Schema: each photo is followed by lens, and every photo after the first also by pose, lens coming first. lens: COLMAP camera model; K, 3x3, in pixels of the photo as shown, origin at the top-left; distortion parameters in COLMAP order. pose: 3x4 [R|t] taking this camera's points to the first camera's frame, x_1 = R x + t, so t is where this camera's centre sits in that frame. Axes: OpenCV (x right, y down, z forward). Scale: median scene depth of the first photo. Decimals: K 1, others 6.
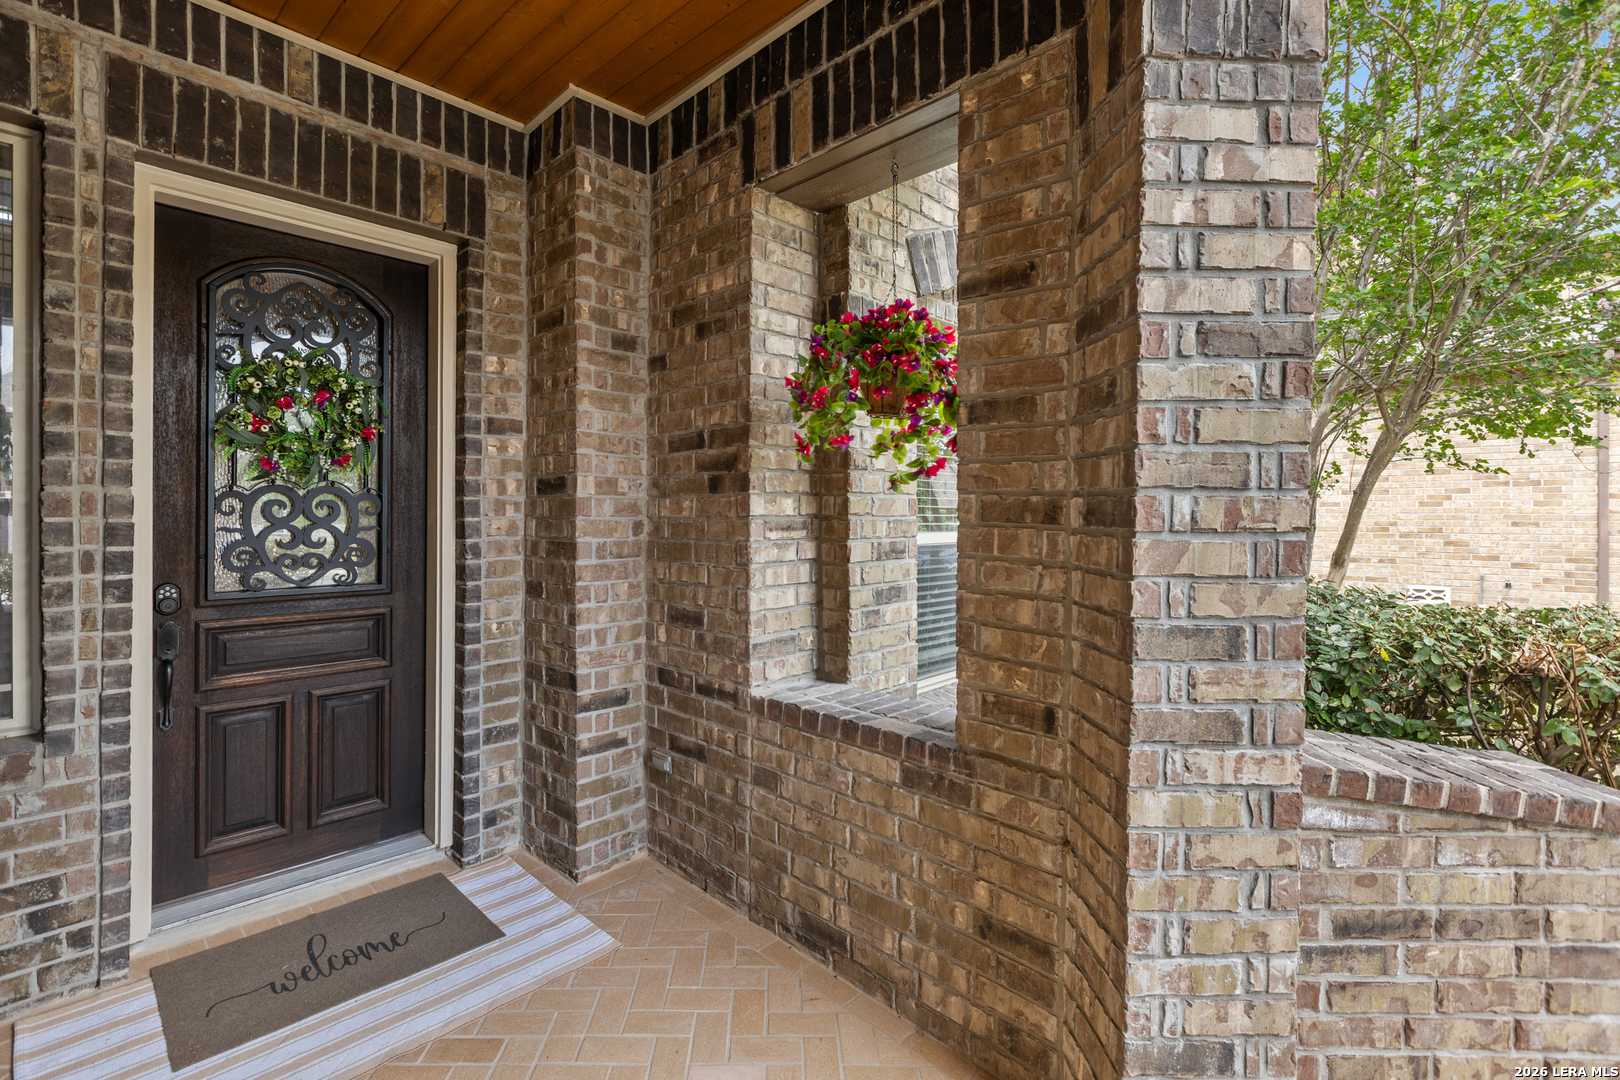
lens RADIAL K [[721.0, 0, 779.7], [0, 721.0, 513.2], [0, 0, 1]] dist [-0.001079, -0.000153]
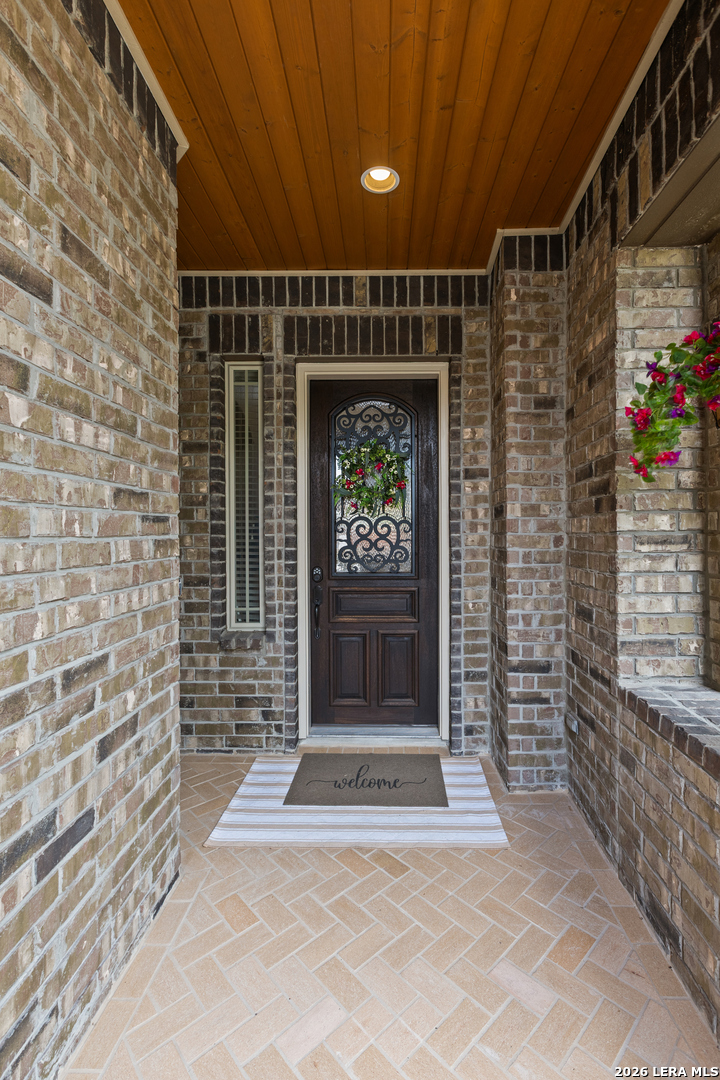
lens RADIAL K [[480.7, 0, 358.6], [0, 480.7, 532.8], [0, 0, 1]] dist [-0.001079, -0.000153]
pose [[0.696967, -0.005020, -0.717085, 0.206134], [0.005919, 0.999982, -0.001247, 0.004377], [0.717078, -0.003376, 0.696984, 0.145040]]
